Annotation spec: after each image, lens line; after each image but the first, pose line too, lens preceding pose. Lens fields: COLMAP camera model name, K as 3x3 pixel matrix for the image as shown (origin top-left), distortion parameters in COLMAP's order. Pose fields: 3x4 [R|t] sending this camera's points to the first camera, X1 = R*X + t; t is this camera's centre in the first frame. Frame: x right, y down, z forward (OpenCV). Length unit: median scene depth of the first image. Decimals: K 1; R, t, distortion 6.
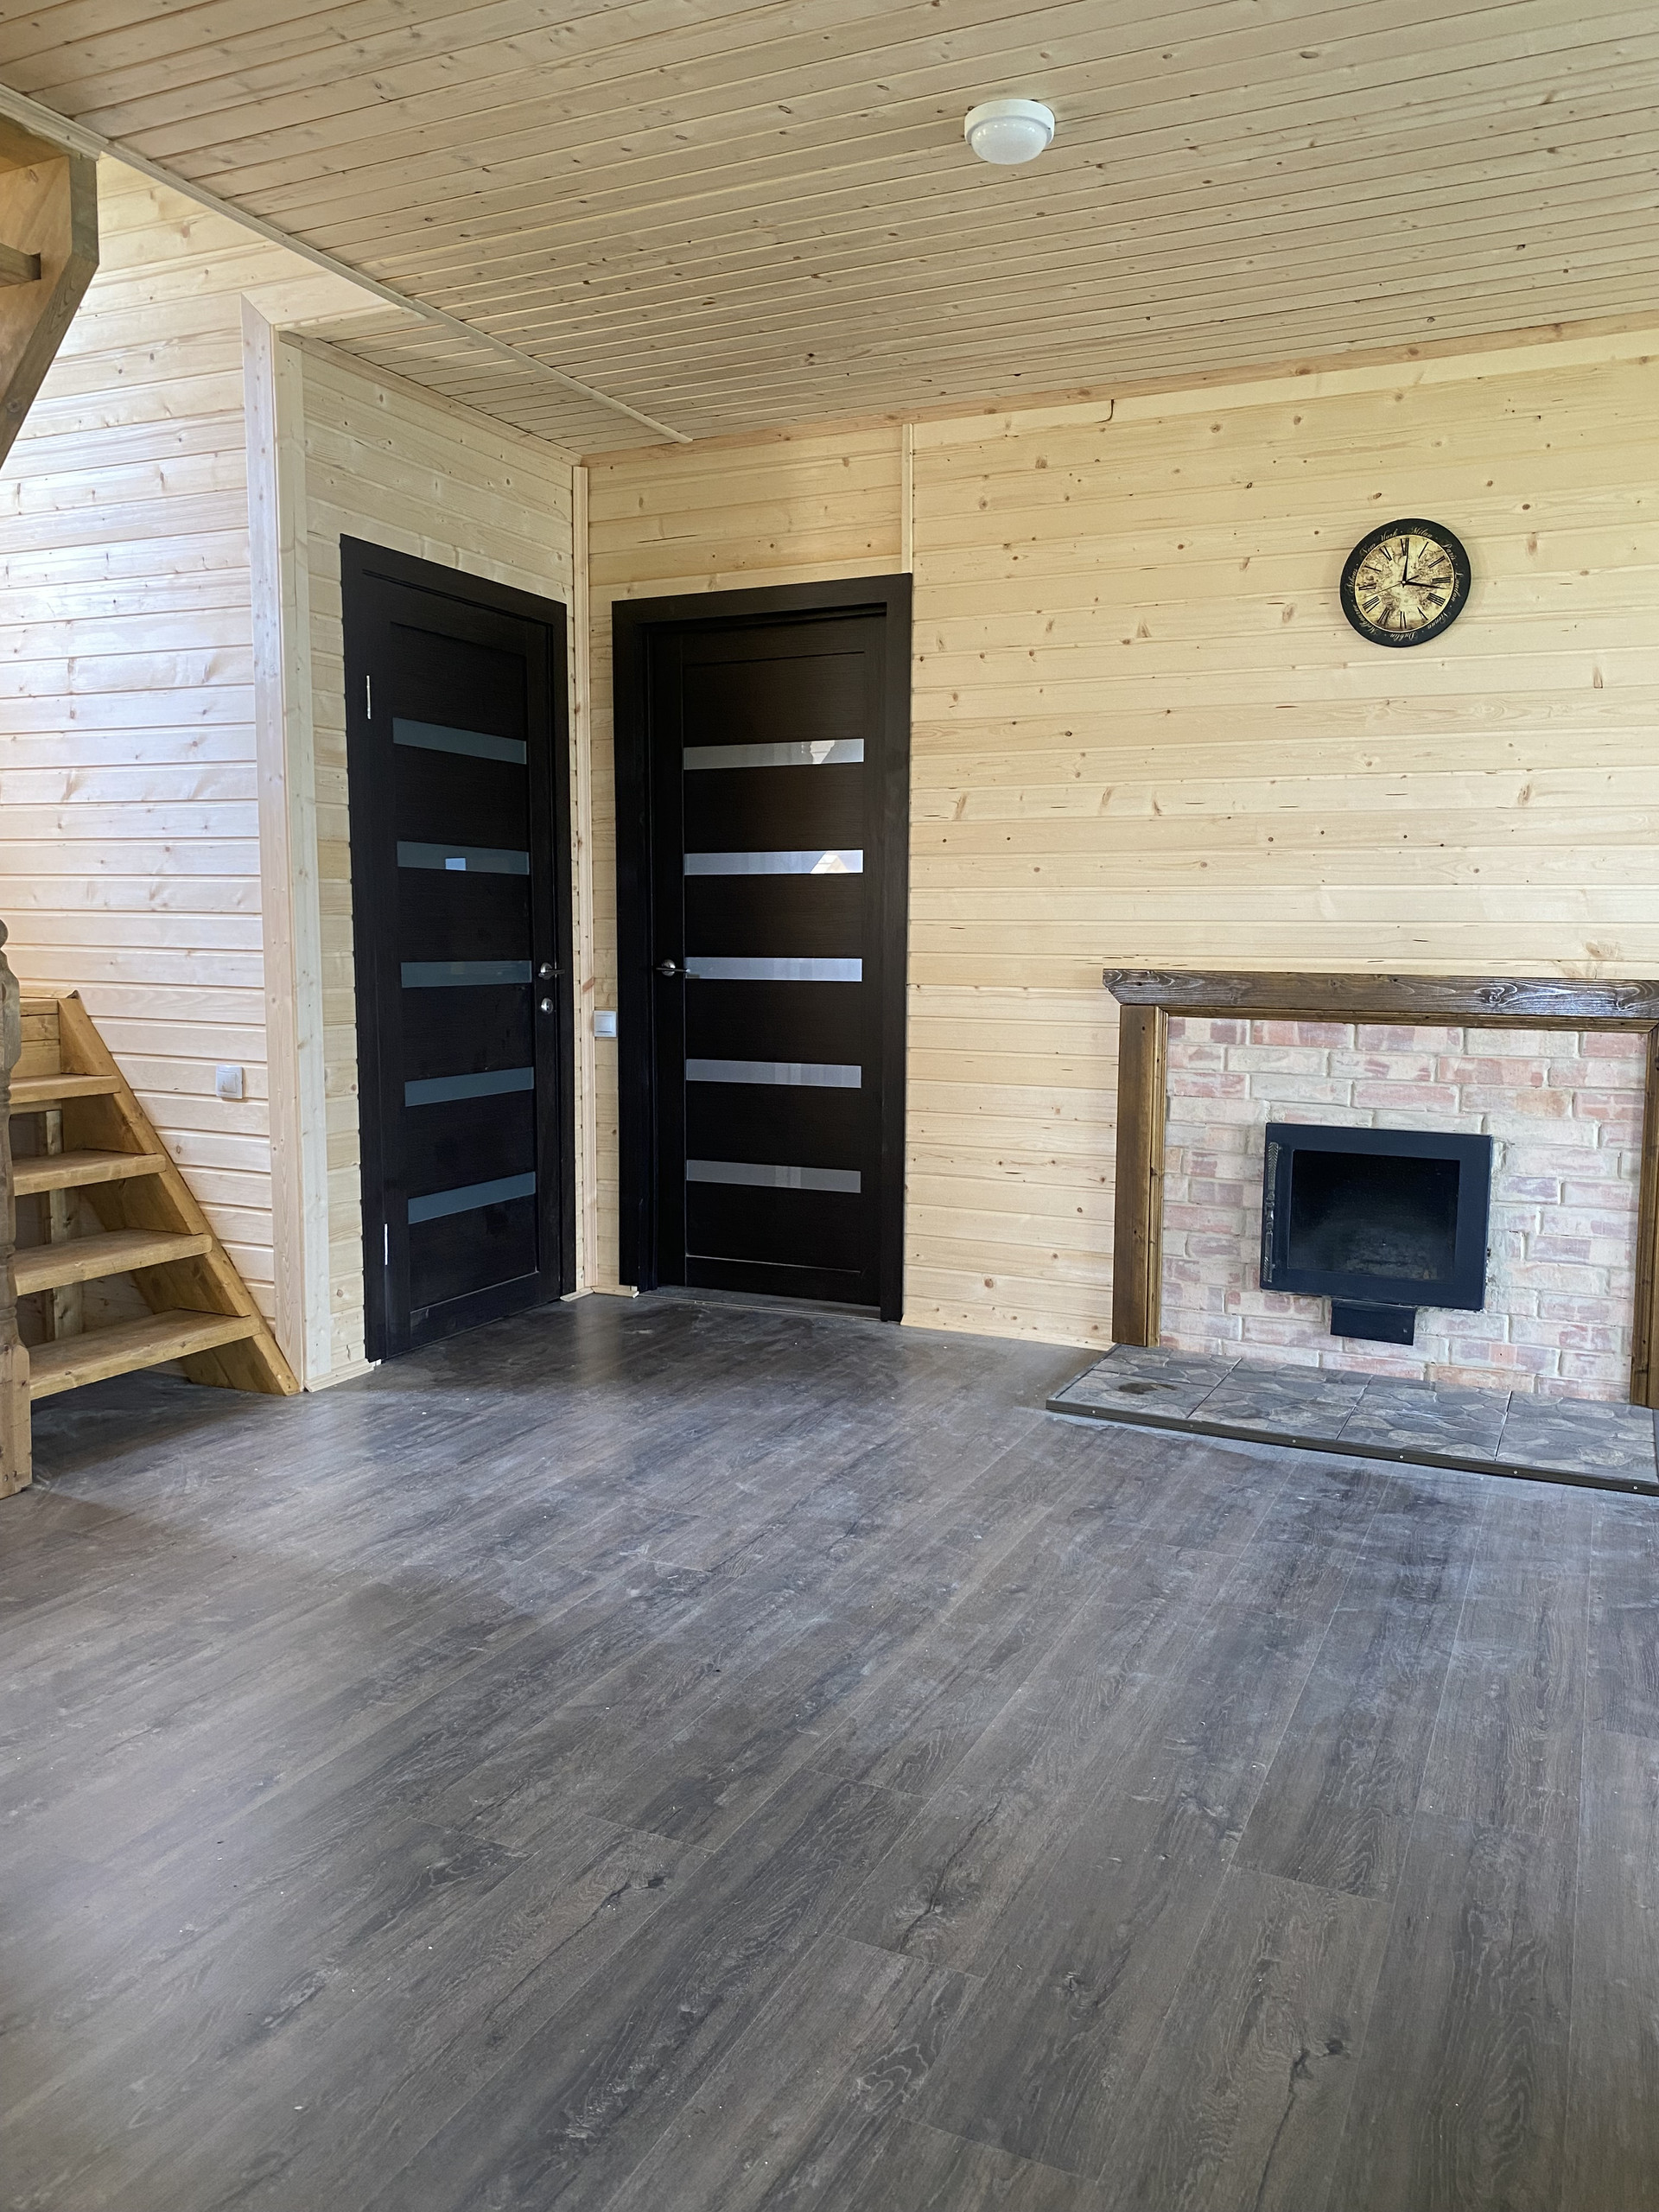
lens RADIAL K [[1707.2, 0, 829.5], [0, 1707.2, 1106.0], [0, 0, 1]] dist [0.008398, 0.002149]
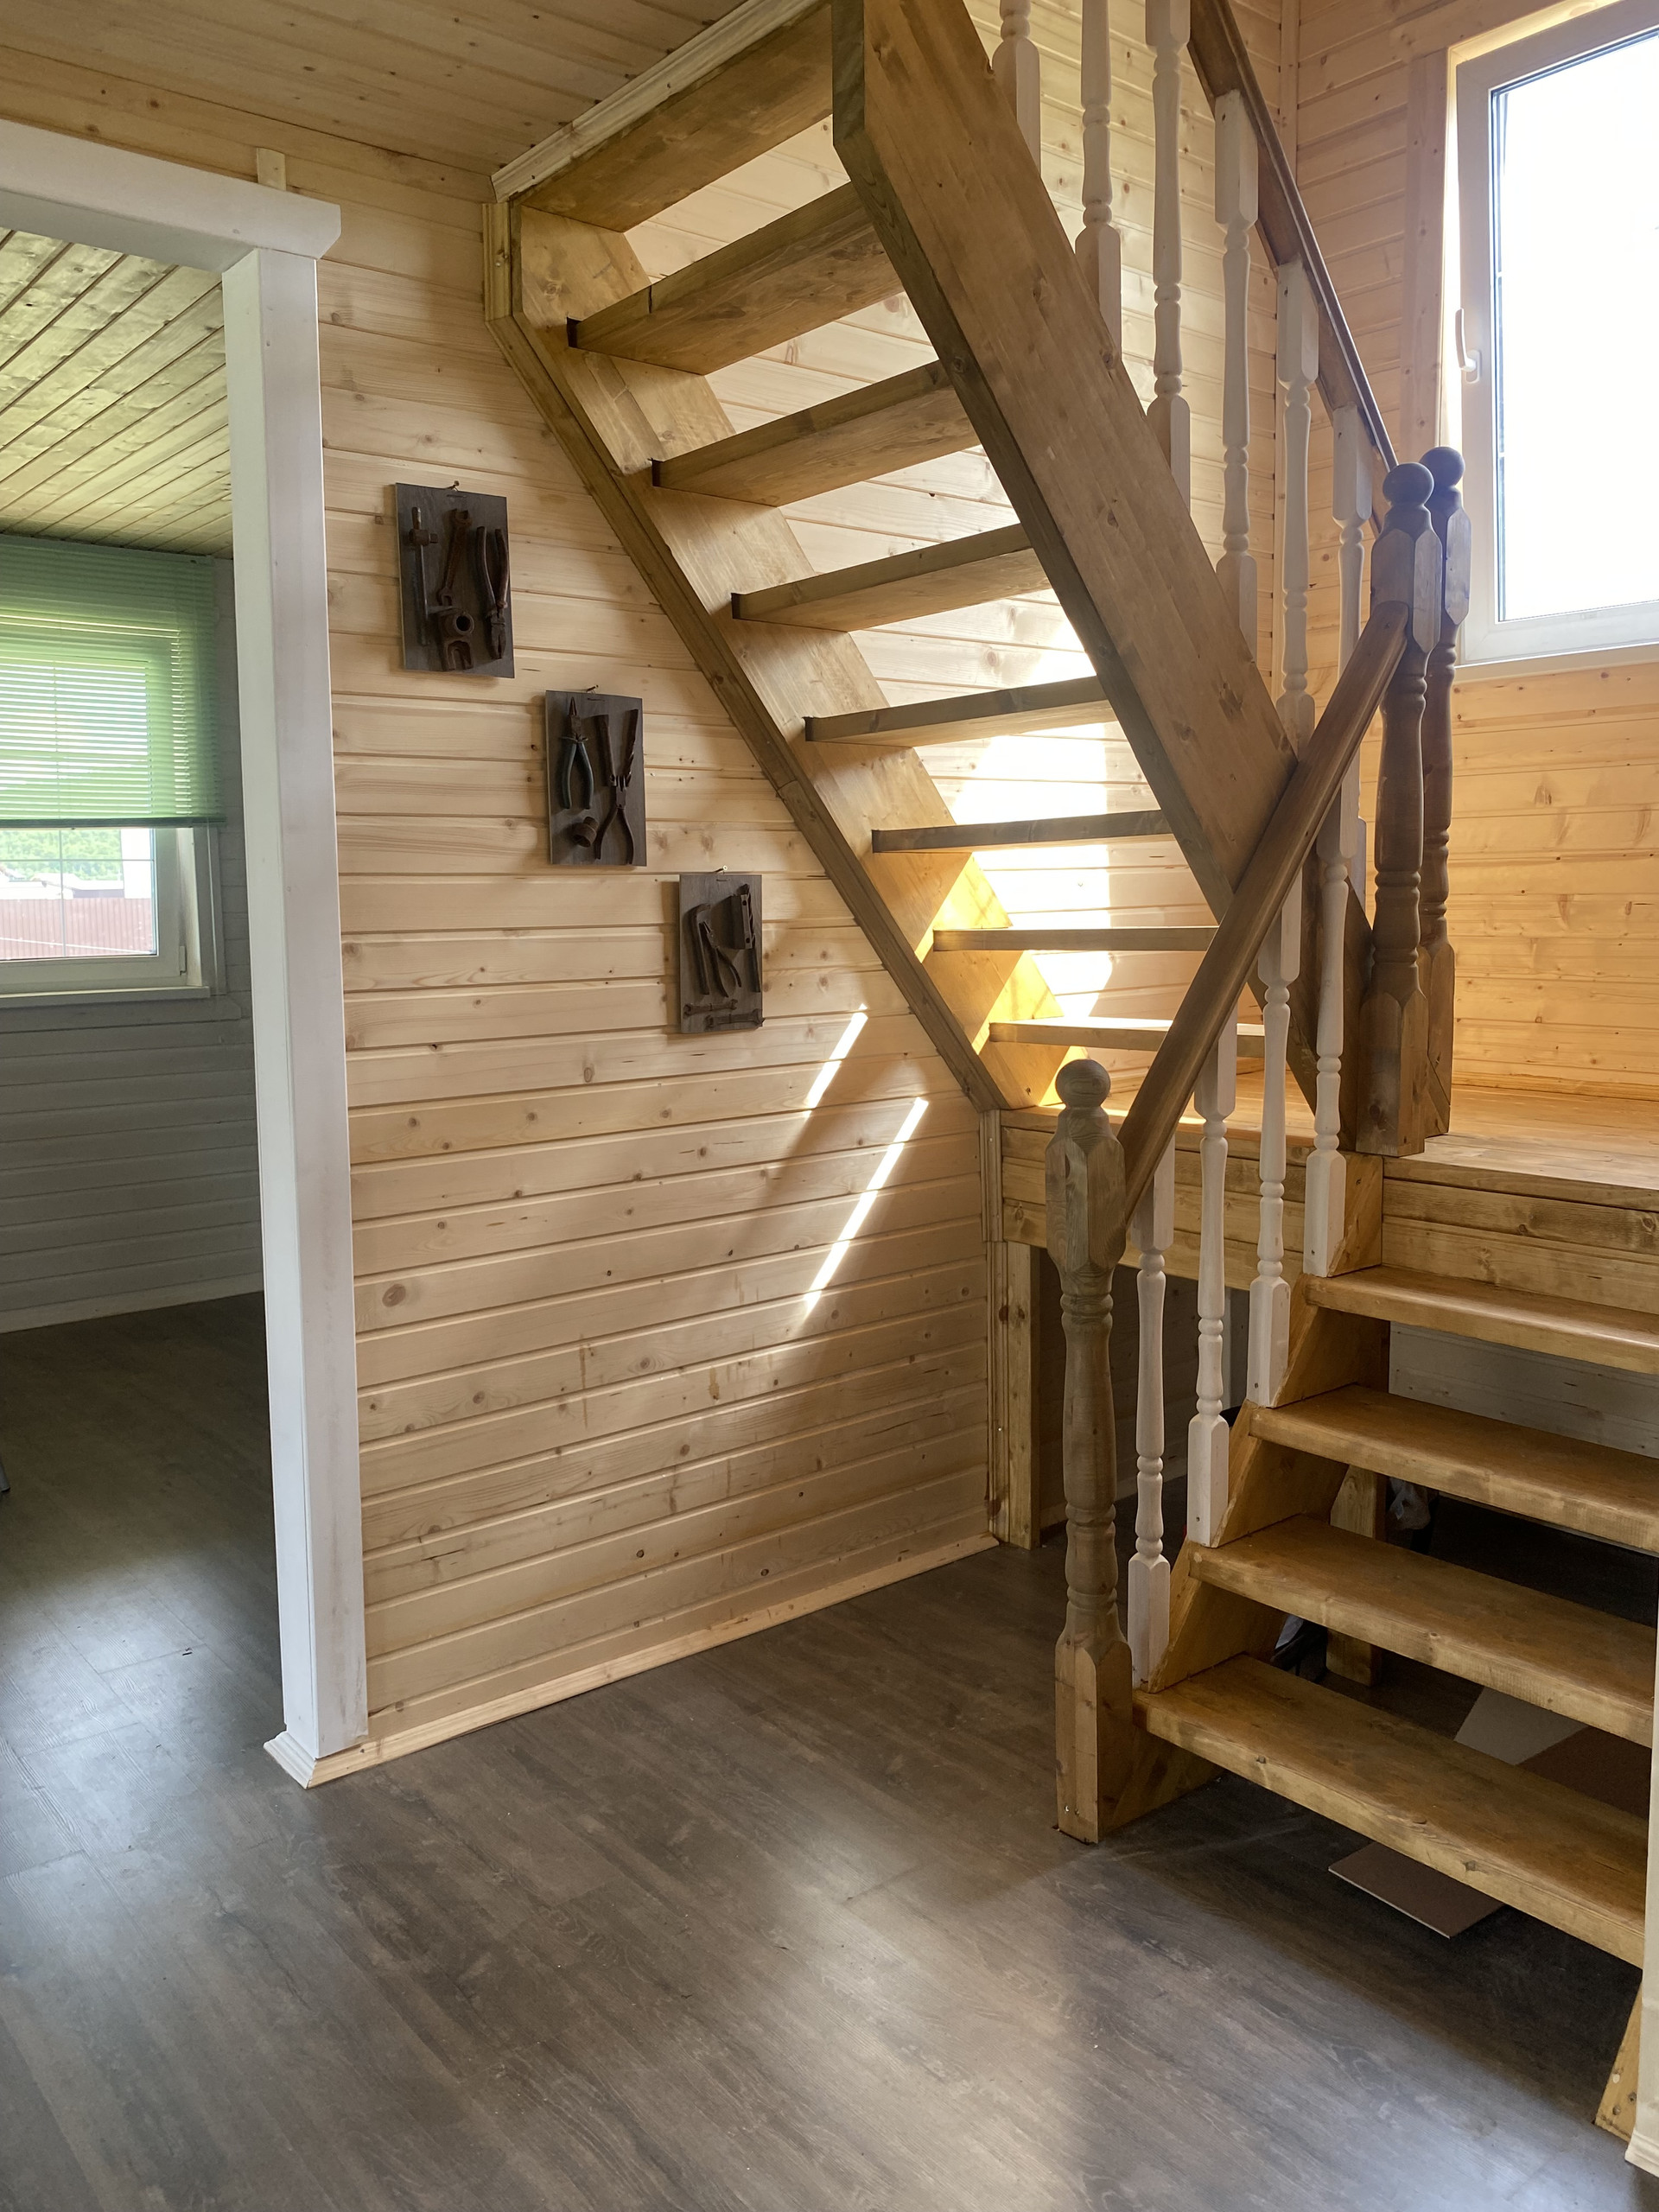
lens RADIAL K [[1707.2, 0, 829.5], [0, 1707.2, 1106.0], [0, 0, 1]] dist [0.008398, 0.002149]
pose [[-0.437566, 0.098691, -0.893754, 0.171285], [-0.092133, 0.983806, 0.153741, -0.165231], [0.894454, 0.149616, -0.421387, 1.071749]]
